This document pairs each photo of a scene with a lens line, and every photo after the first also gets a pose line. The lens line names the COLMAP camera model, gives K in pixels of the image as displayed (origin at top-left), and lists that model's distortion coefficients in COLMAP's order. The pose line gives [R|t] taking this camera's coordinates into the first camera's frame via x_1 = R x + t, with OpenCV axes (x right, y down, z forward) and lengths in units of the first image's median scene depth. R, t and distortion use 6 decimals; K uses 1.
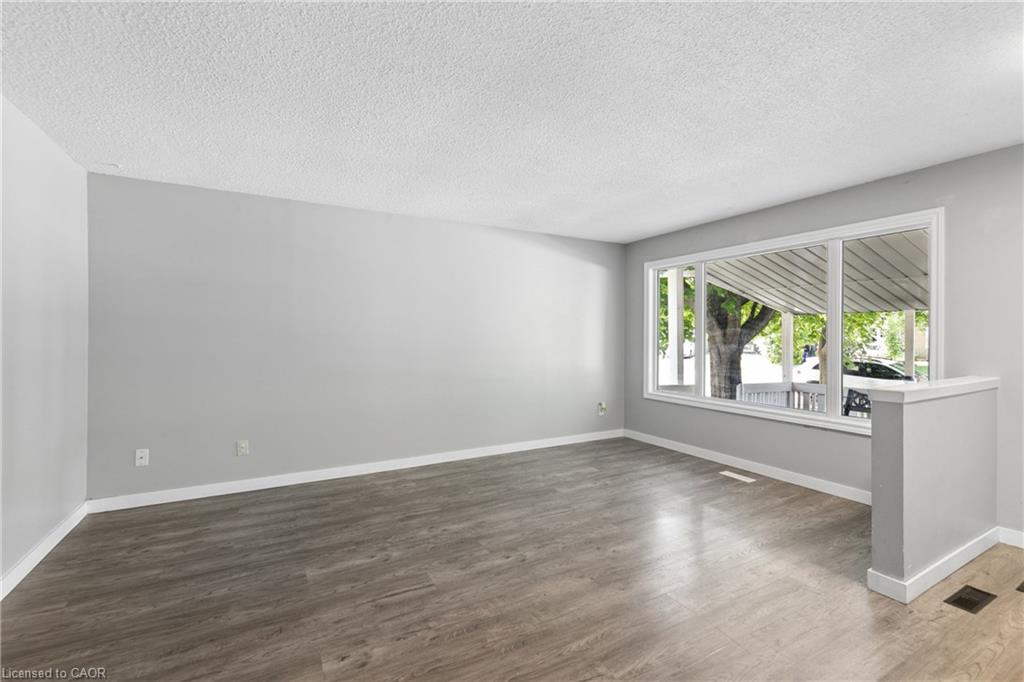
lens RADIAL K [[449.6, 0, 510.9], [0, 449.6, 338.6], [0, 0, 1]] dist [0.000543, 0.000128]
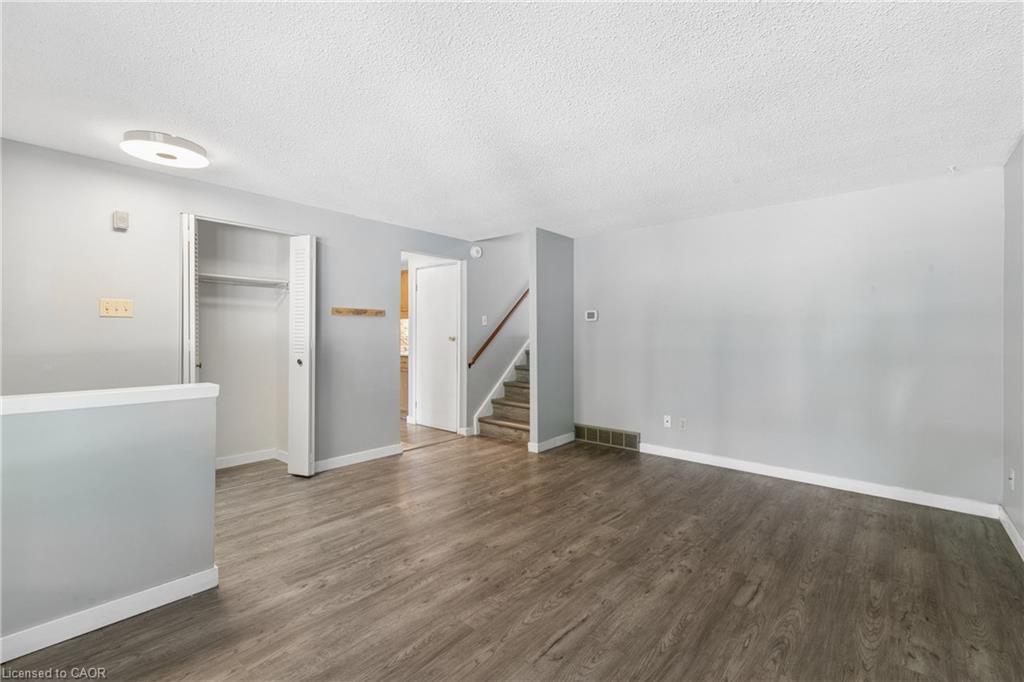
lens RADIAL K [[449.6, 0, 513.2], [0, 449.6, 336.6], [0, 0, 1]] dist [0.000543, 0.000128]
pose [[-0.941294, -0.002839, -0.337575, 0.433195], [-0.006478, 0.999932, 0.009654, -0.007621], [0.337525, 0.011274, -0.941249, 1.800286]]
